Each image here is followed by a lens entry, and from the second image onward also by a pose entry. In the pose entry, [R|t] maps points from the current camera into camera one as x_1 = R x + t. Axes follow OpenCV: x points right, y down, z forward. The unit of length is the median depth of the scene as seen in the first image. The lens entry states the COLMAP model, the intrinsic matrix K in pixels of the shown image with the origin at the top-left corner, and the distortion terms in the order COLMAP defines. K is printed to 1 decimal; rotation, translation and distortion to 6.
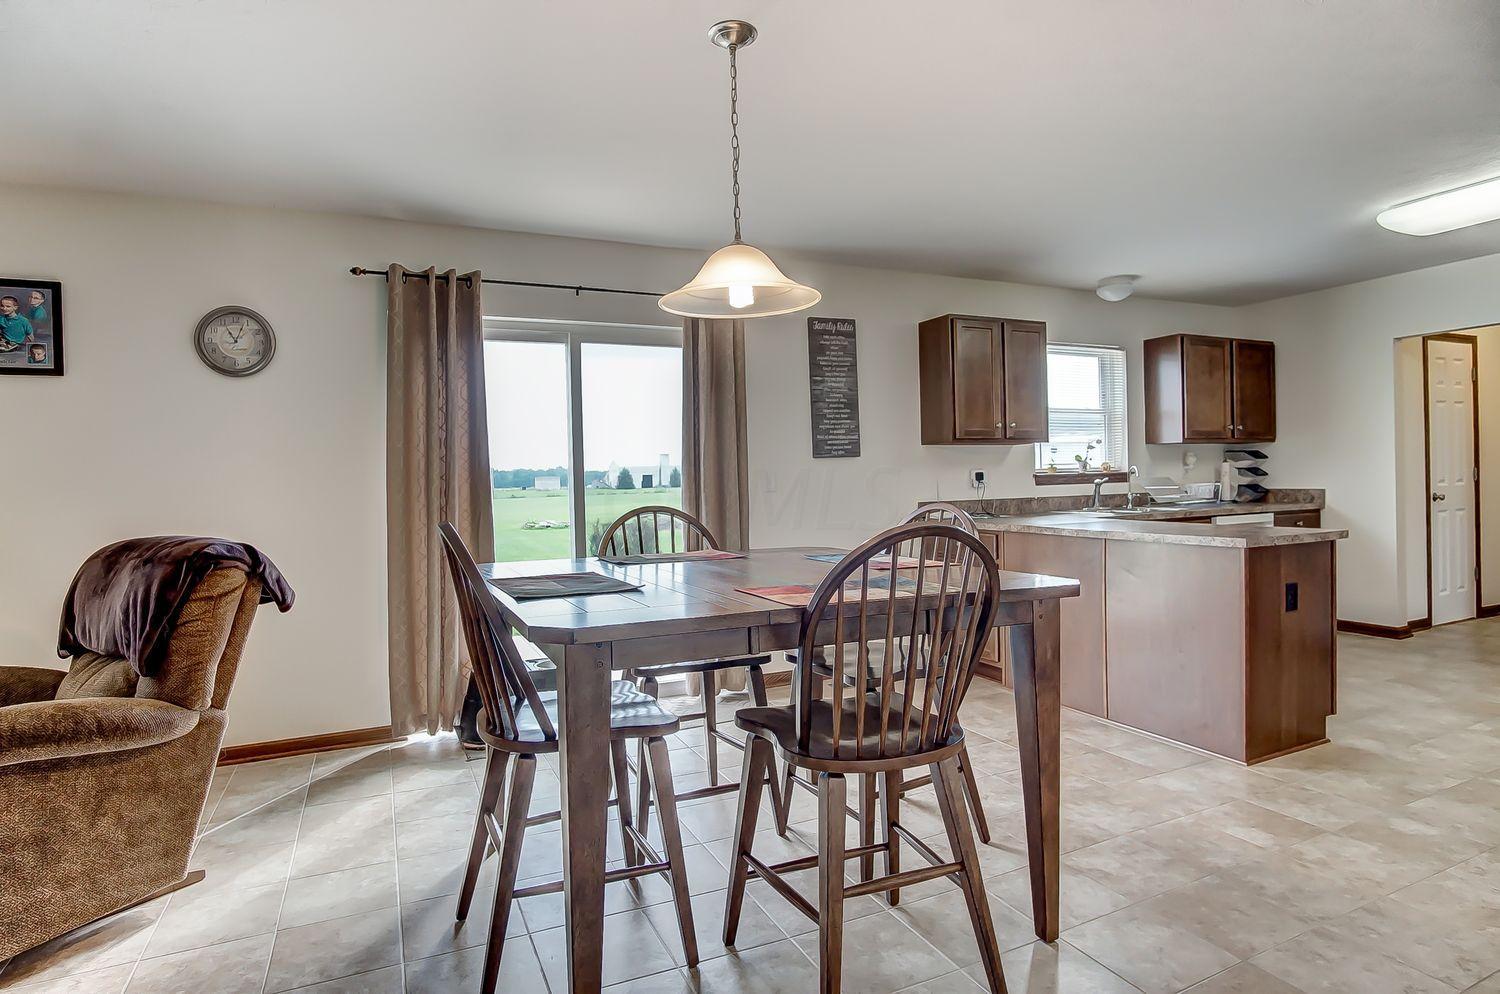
lens RADIAL K [[808.1, 0, 744.1], [0, 808.1, 492.9], [0, 0, 1]] dist [-0.033999, 0.008744]
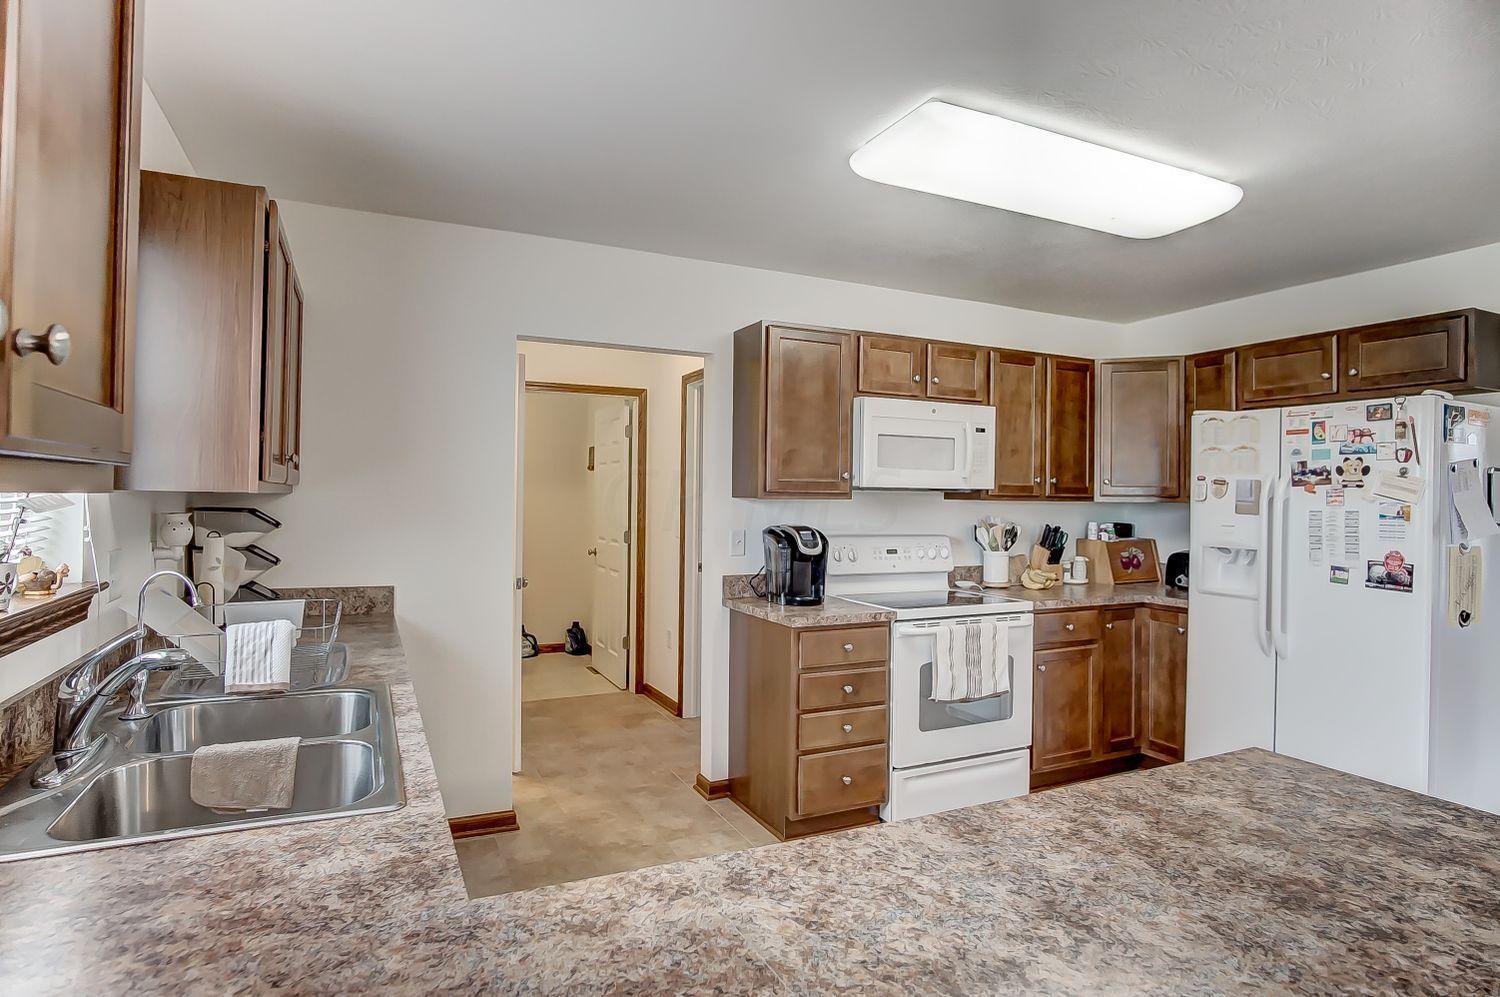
lens RADIAL K [[808.1, 0, 749.7], [0, 808.1, 492.3], [0, 0, 1]] dist [-0.033999, 0.008744]
pose [[-0.014934, 0.030086, 0.999436, 0.184487], [0.007759, 0.999521, -0.029972, -0.050378], [-0.999858, 0.007307, -0.015160, 0.766869]]
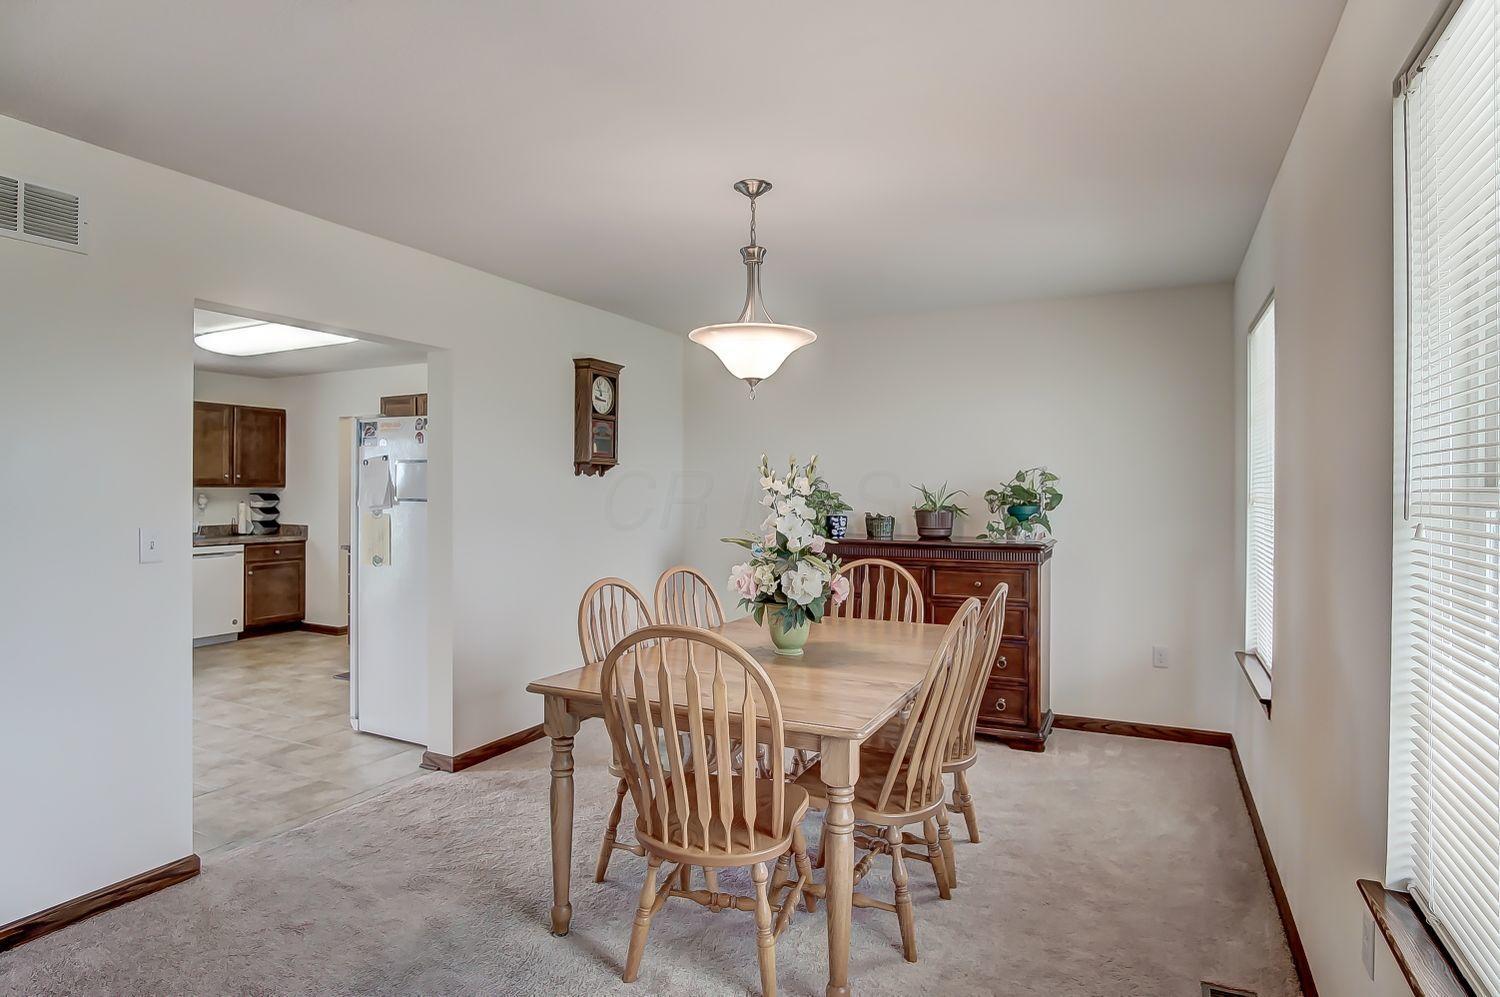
lens RADIAL K [[808.1, 0, 744.5], [0, 808.1, 494.3], [0, 0, 1]] dist [-0.033999, 0.008744]
pose [[0.783457, 0.025709, 0.620915, 0.471724], [-0.012432, 0.999592, -0.025701, -0.030955], [-0.621322, 0.012416, 0.783457, -0.492274]]
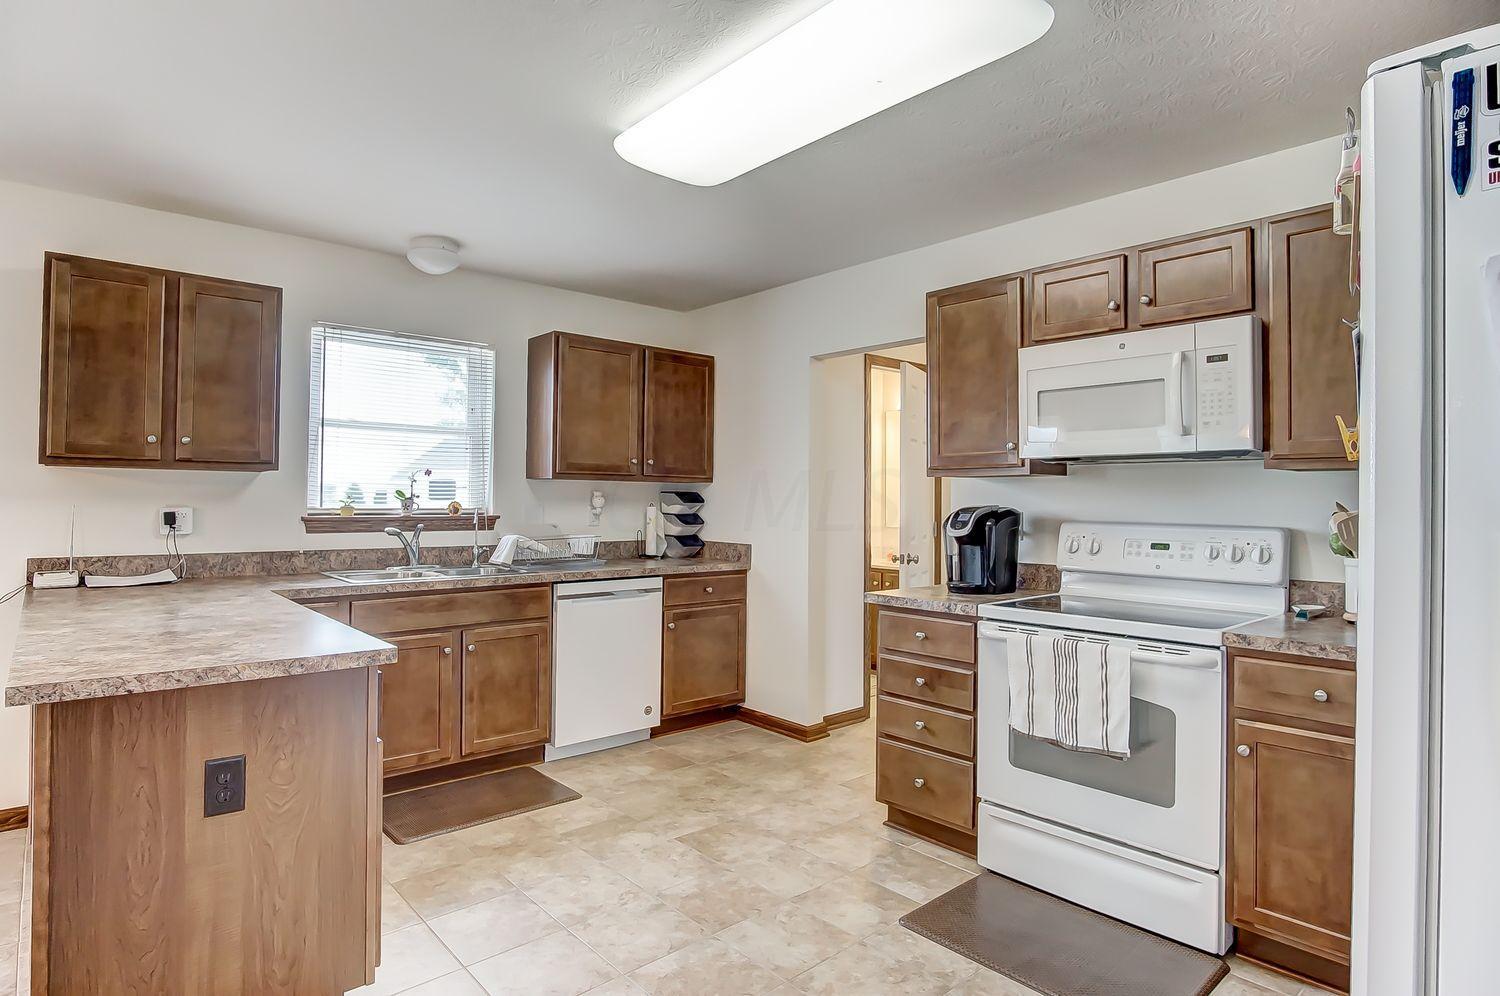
lens RADIAL K [[808.1, 0, 744.8], [0, 808.1, 489.9], [0, 0, 1]] dist [-0.033999, 0.008744]
pose [[0.956178, 0.037112, 0.290424, 0.490103], [-0.027311, 0.998915, -0.037728, -0.028408], [-0.291509, 0.028143, 0.956154, 0.236145]]
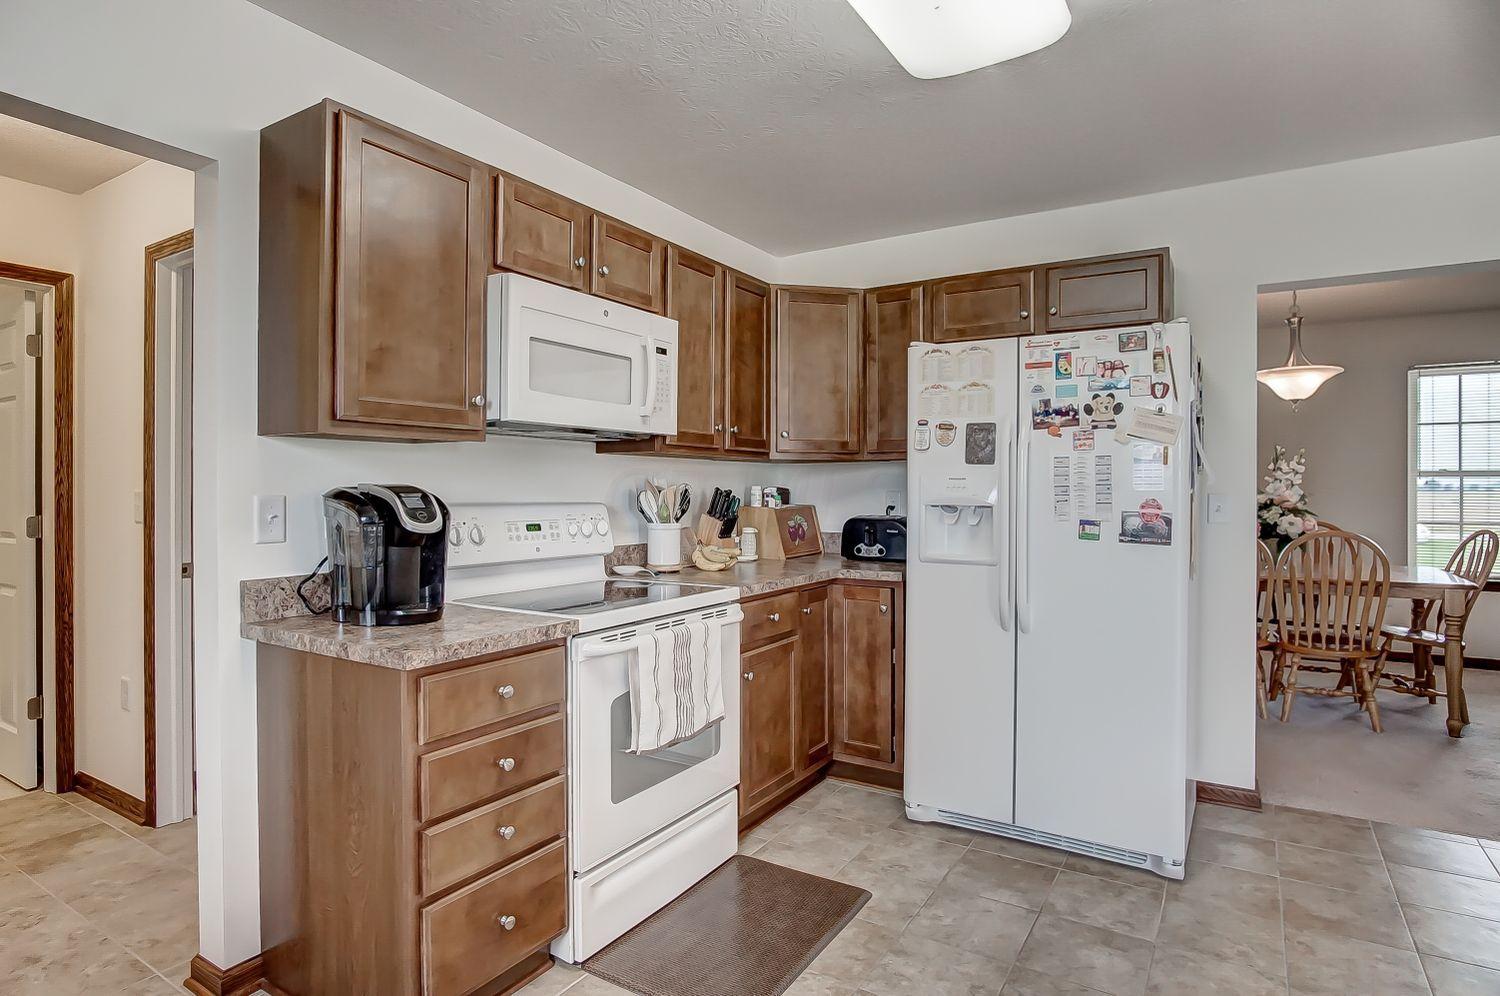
lens RADIAL K [[808.1, 0, 751.4], [0, 808.1, 489.2], [0, 0, 1]] dist [-0.033999, 0.008744]
pose [[-0.547247, 0.023683, 0.836636, 0.424103], [0.028998, 0.999536, -0.009326, -0.033306], [-0.836469, 0.019157, -0.547680, 0.782391]]
